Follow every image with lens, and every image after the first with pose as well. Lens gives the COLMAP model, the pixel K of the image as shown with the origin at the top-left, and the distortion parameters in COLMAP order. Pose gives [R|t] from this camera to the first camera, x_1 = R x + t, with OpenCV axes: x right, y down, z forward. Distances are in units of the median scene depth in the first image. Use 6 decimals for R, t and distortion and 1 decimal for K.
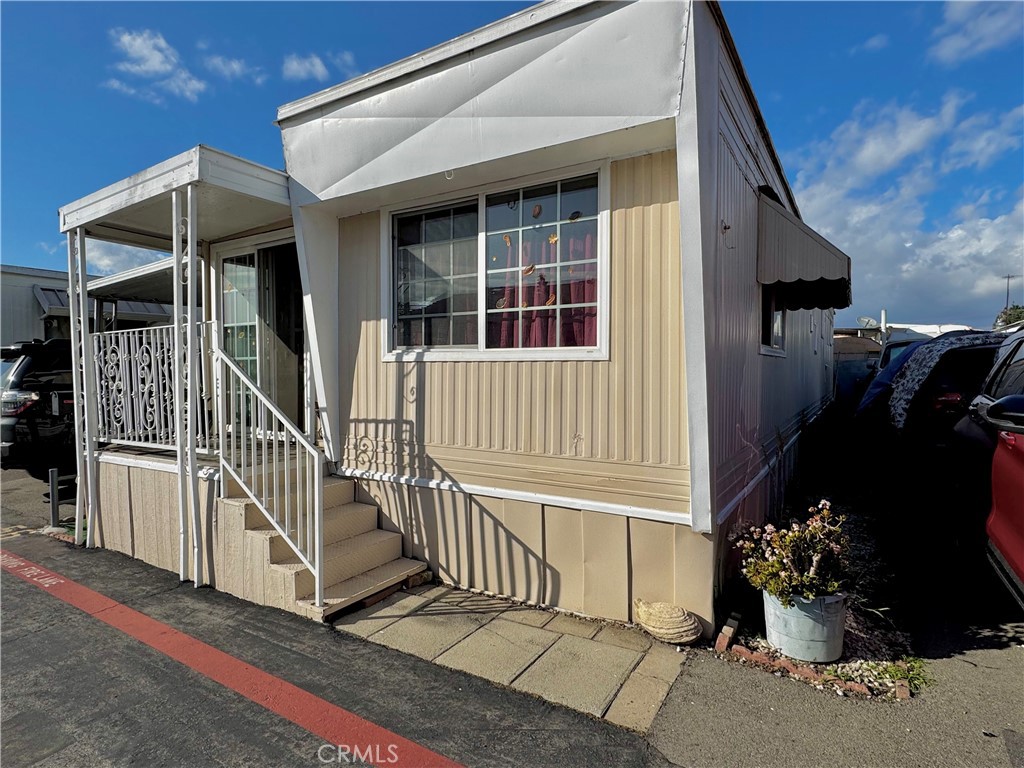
lens RADIAL K [[561.6, 0, 507.2], [0, 561.6, 385.8], [0, 0, 1]] dist [0.000499, 0.001265]
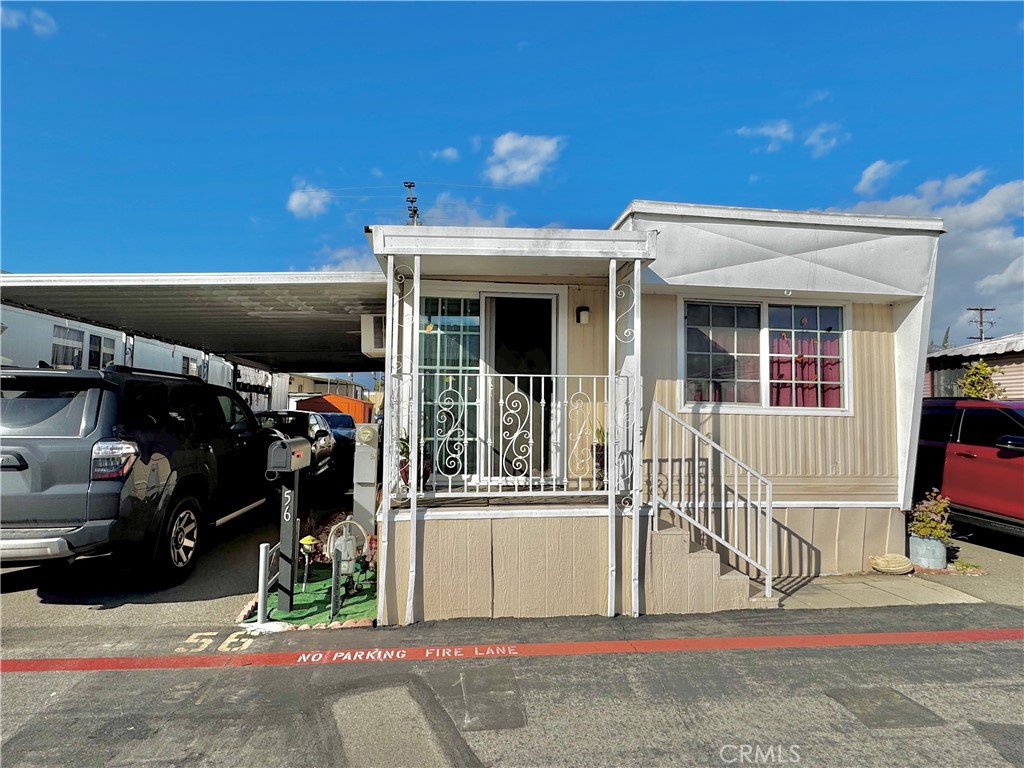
lens RADIAL K [[561.6, 0, 507.1], [0, 561.6, 387.3], [0, 0, 1]] dist [0.000499, 0.001265]
pose [[0.777354, 0.045921, 0.627385, -1.536976], [0.002056, 0.997141, -0.075534, -0.006265], [-0.629060, 0.060007, 0.775037, 0.296632]]
